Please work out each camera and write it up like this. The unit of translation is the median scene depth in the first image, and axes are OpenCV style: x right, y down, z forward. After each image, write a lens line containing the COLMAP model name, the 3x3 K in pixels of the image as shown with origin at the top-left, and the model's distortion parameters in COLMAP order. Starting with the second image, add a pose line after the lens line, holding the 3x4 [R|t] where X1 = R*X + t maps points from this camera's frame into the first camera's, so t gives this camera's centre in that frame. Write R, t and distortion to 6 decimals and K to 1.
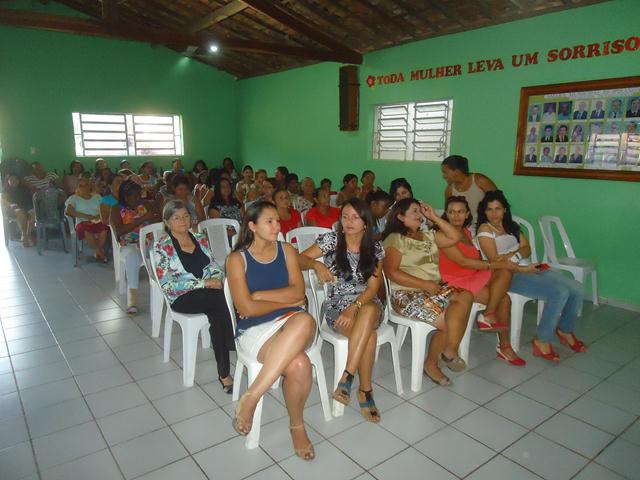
lens RADIAL K [[451.4, 0, 320.0], [0, 451.4, 240.0], [0, 0, 1]] dist [0.003717, 0.001073]
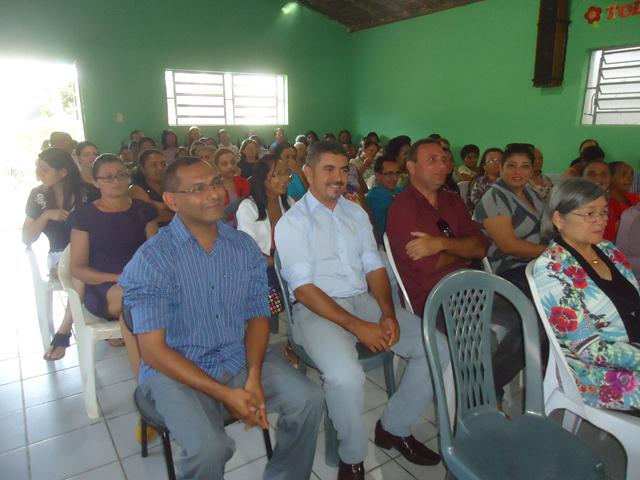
lens RADIAL K [[470.6, 0, 320.0], [0, 470.6, 240.0], [0, 0, 1]] dist [-0.000876, -0.001474]
pose [[0.997654, 0.014629, -0.066878, -0.261603], [-0.012321, 0.999318, 0.034802, -0.014155], [0.067341, -0.033896, 0.997154, 0.209786]]
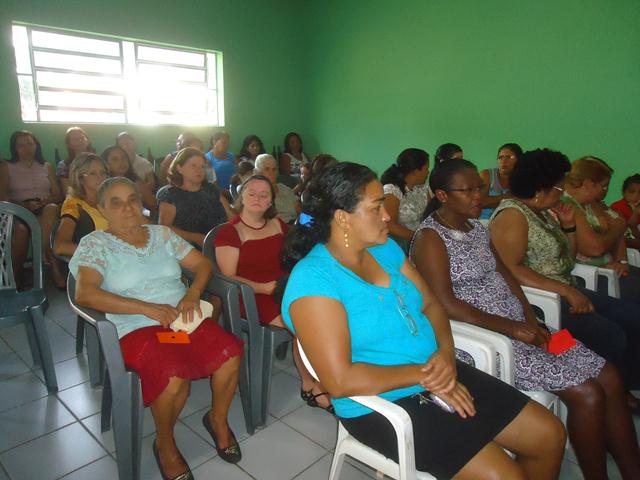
lens RADIAL K [[468.4, 0, 318.3], [0, 468.4, 236.8], [0, 0, 1]] dist [0.008391, 0.001077]
pose [[0.987635, -0.016802, 0.155870, -0.397900], [0.013911, 0.999711, 0.019619, -0.090506], [-0.156155, -0.017208, 0.987583, 0.595148]]
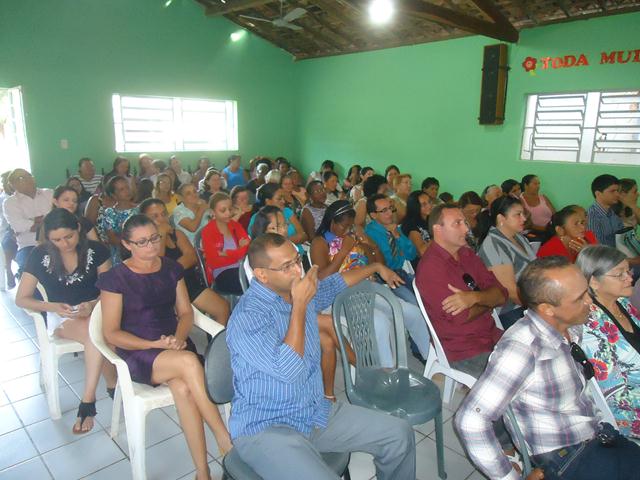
lens RADIAL K [[470.6, 0, 320.0], [0, 470.6, 240.0], [0, 0, 1]] dist [-0.000876, -0.001474]
pose [[0.994409, -0.009811, 0.105141, -0.347964], [0.008690, 0.999900, 0.011114, -0.047941], [-0.105240, -0.010138, 0.994395, 0.193876]]
